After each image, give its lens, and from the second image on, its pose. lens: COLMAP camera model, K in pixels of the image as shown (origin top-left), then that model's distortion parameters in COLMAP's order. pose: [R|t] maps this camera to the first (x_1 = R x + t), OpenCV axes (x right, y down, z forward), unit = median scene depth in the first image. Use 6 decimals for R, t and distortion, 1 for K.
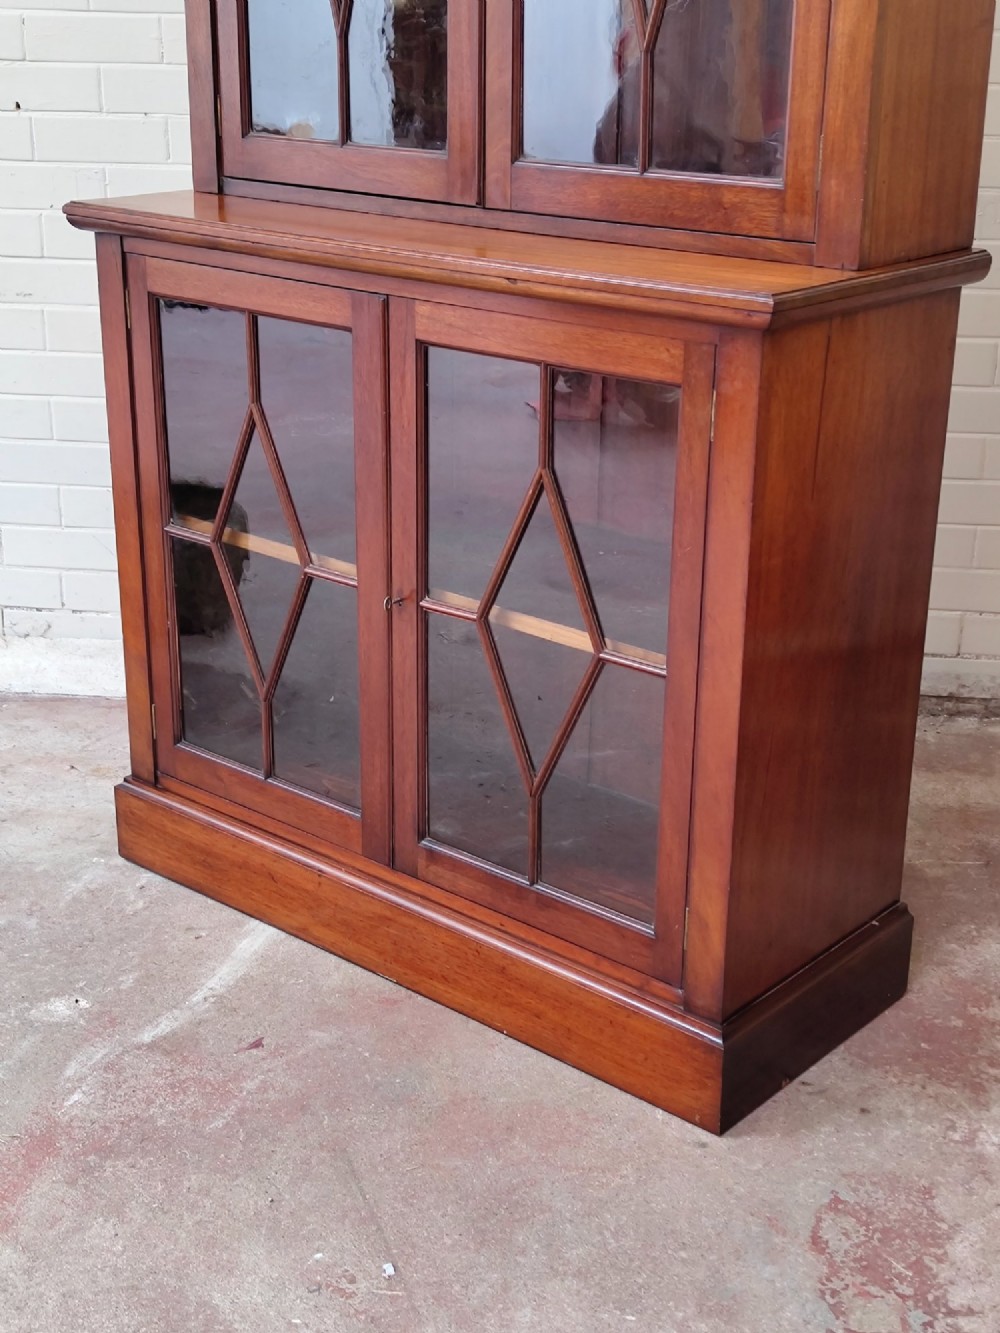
lens RADIAL K [[1850.6, 0, 501.9], [0, 1850.6, 686.0], [0, 0, 1]] dist [0.050937, 0.000000]
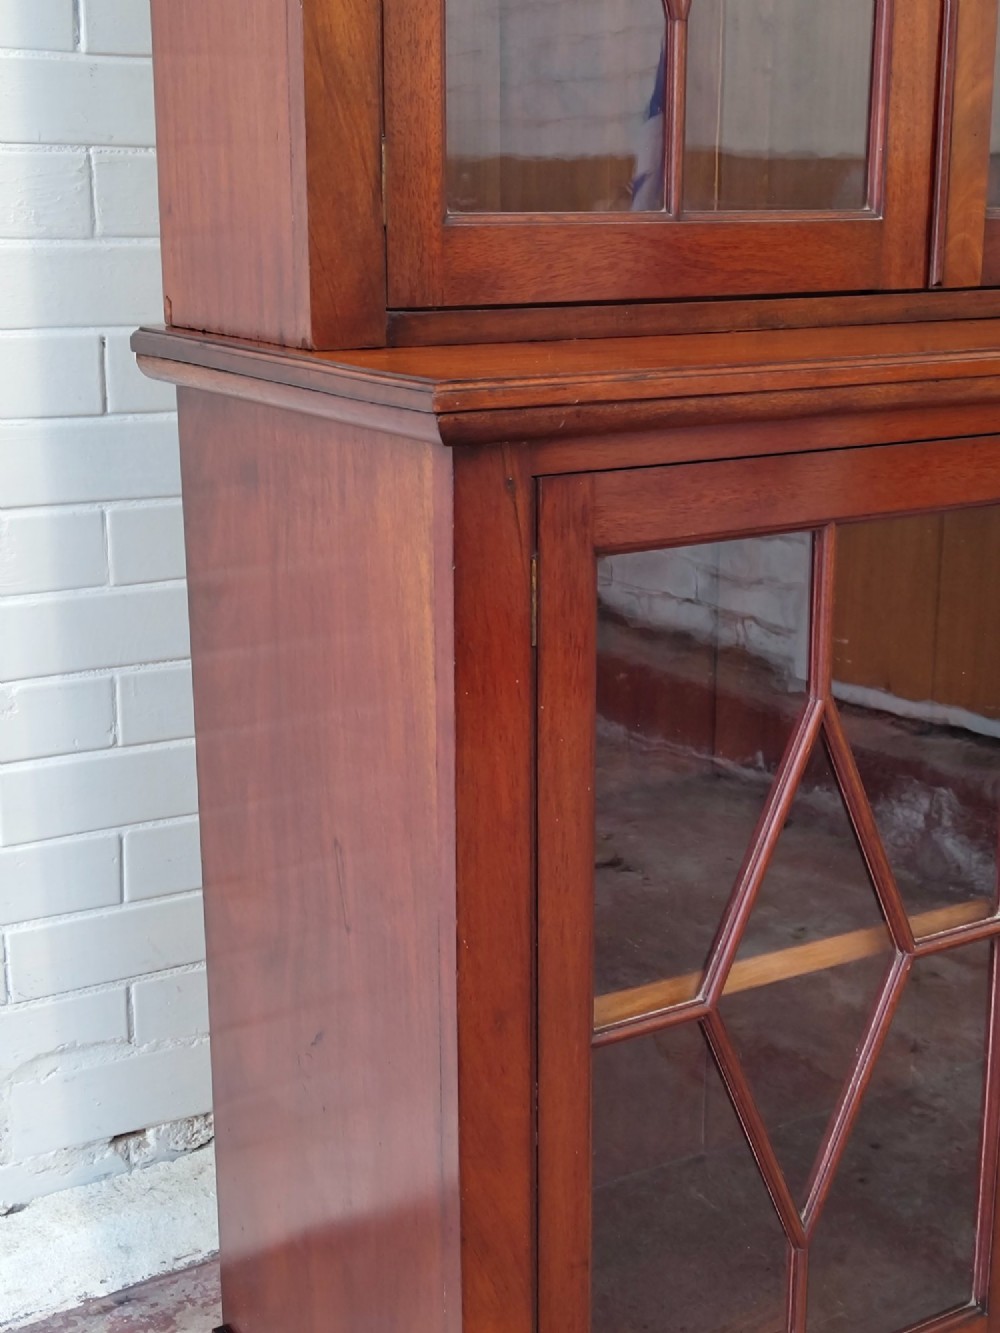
lens RADIAL K [[1850.6, 0, 530.0], [0, 1850.6, 651.7], [0, 0, 1]] dist [0.050937, 0.000000]
pose [[0.298158, -0.243378, 0.922968, -0.700759], [0.342837, 0.929729, 0.134410, -0.288610], [-0.890823, 0.276352, 0.360645, 0.972954]]
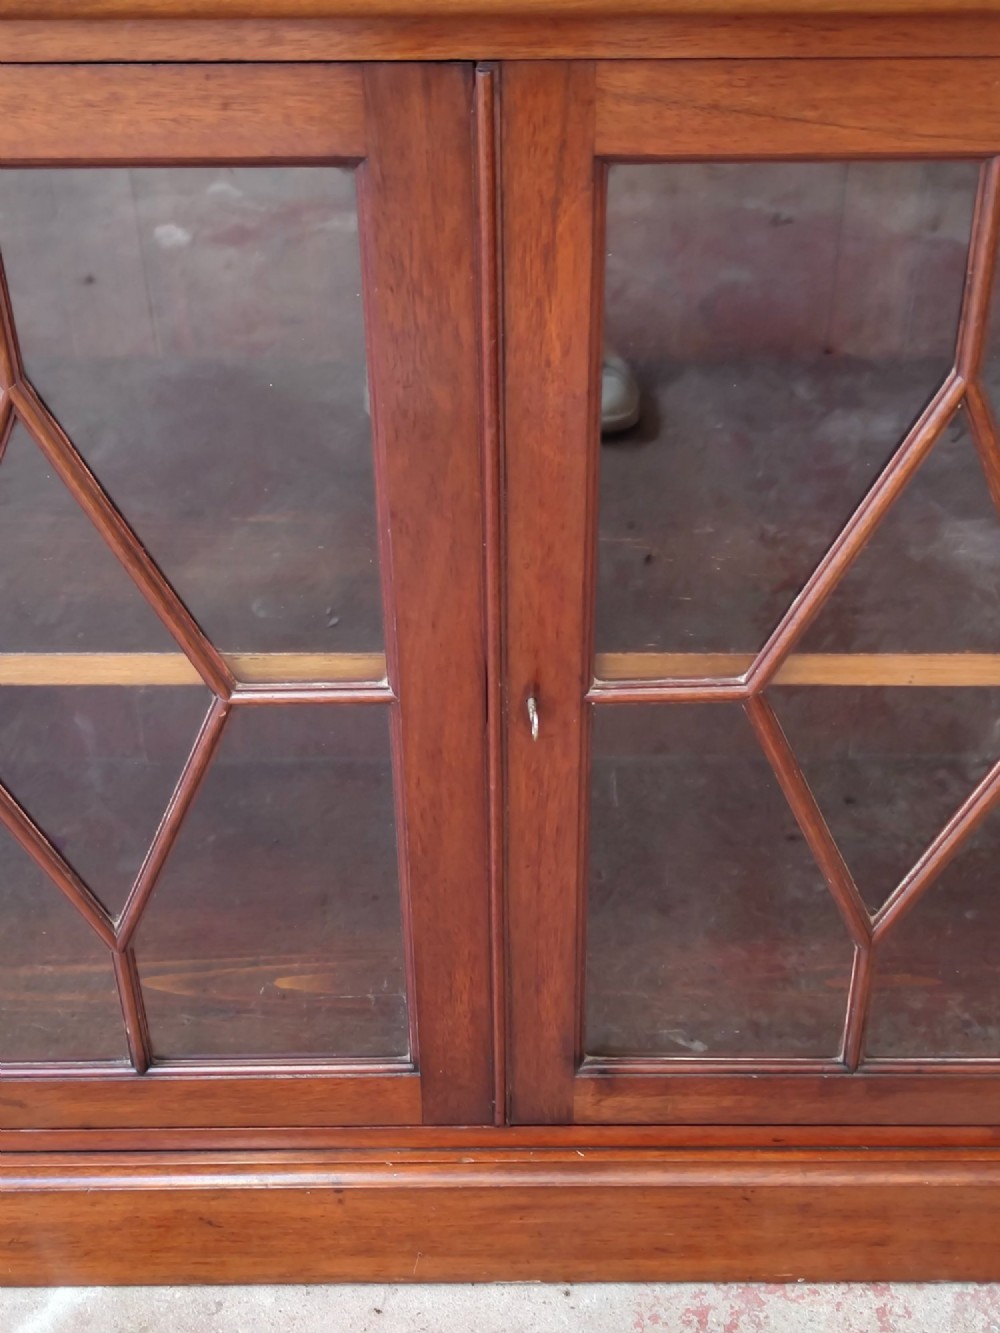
lens RADIAL K [[1861.9, 0, 517.3], [0, 1861.9, 691.4], [0, 0, 1]] dist [0.034254, 0.000000]
pose [[0.756356, -0.414321, 0.506224, -0.310700], [0.244939, 0.896931, 0.368130, -0.235694], [-0.606572, -0.154444, 0.779883, 0.676377]]
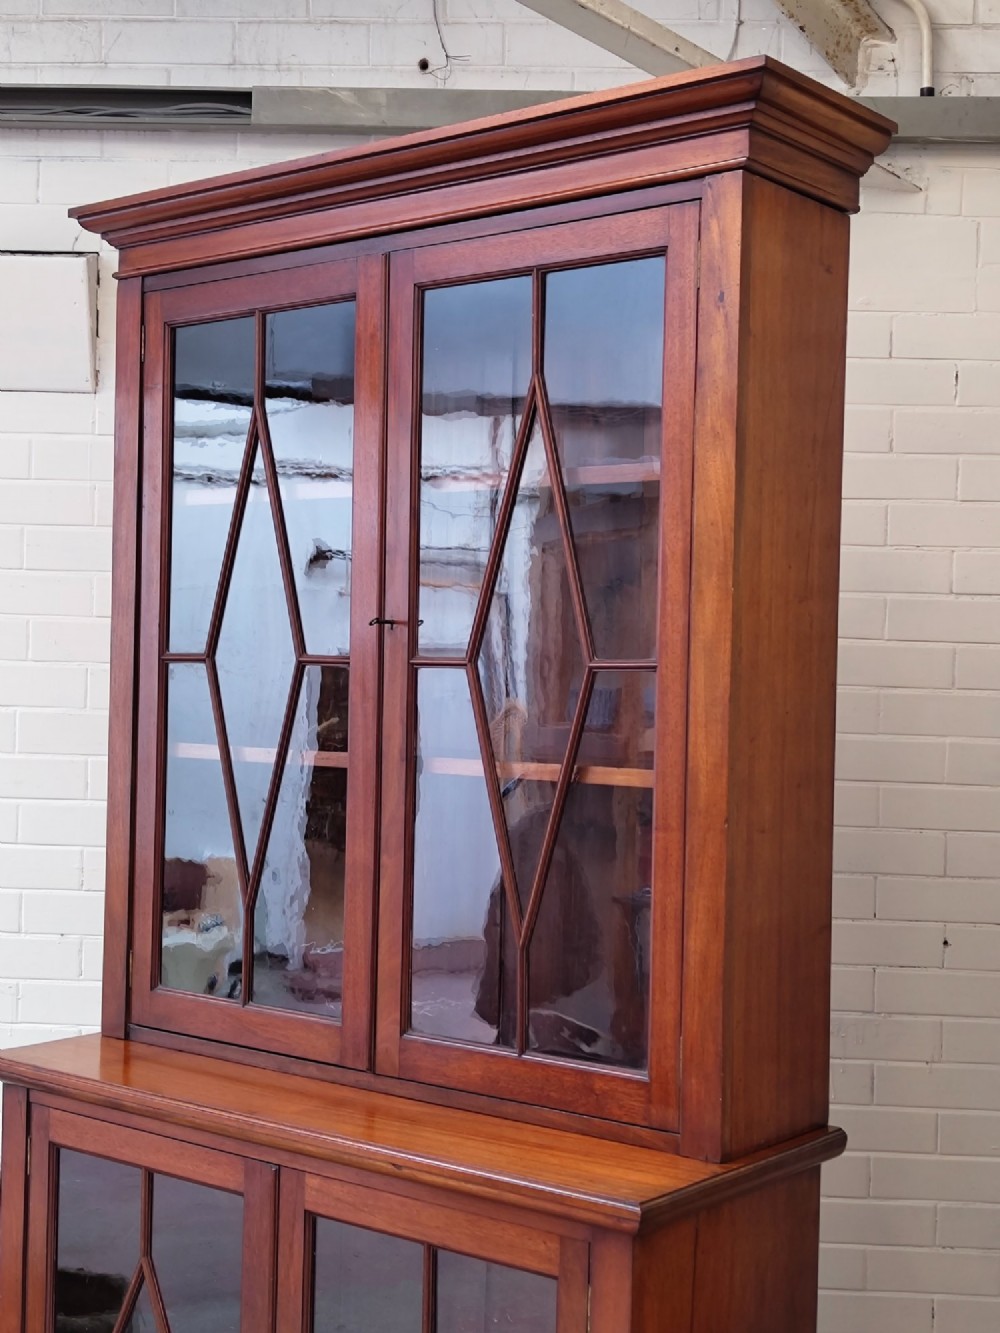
lens RADIAL K [[1850.6, 0, 485.5], [0, 1850.6, 685.1], [0, 0, 1]] dist [0.050937, 0.000000]
pose [[0.999051, 0.013120, 0.041536, 0.007458], [0.002425, 0.935330, -0.353768, -0.093064], [-0.043491, 0.353533, 0.934411, -0.081721]]
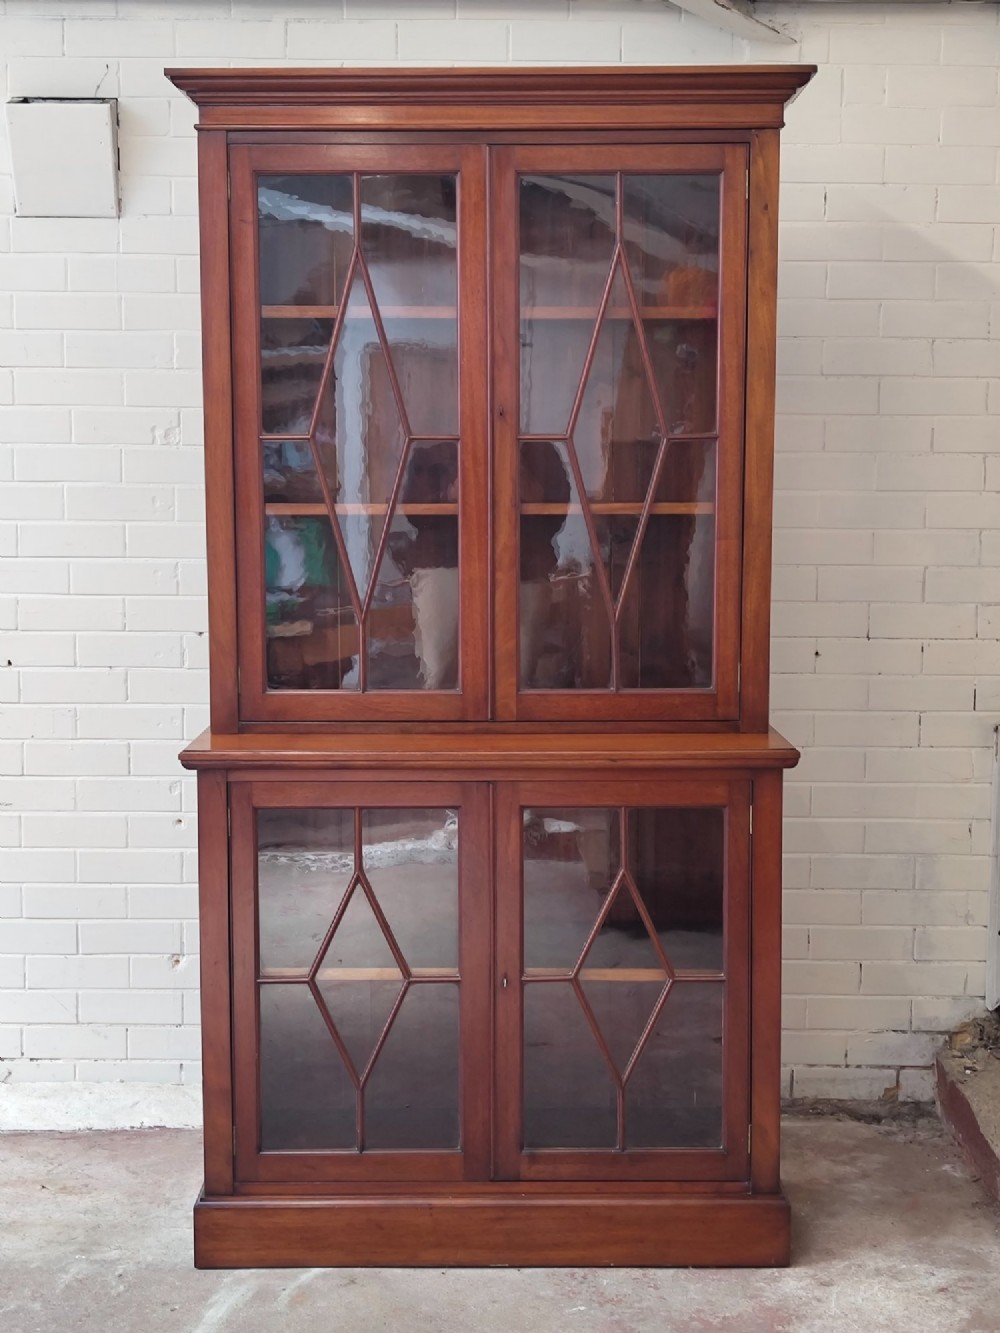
lens RADIAL K [[1850.6, 0, 497.8], [0, 1850.6, 658.7], [0, 0, 1]] dist [0.050937, 0.000000]
pose [[0.757572, -0.081245, 0.647675, -1.056930], [0.242363, 0.956305, -0.163528, -0.055426], [-0.606089, 0.280857, 0.744161, -0.181970]]
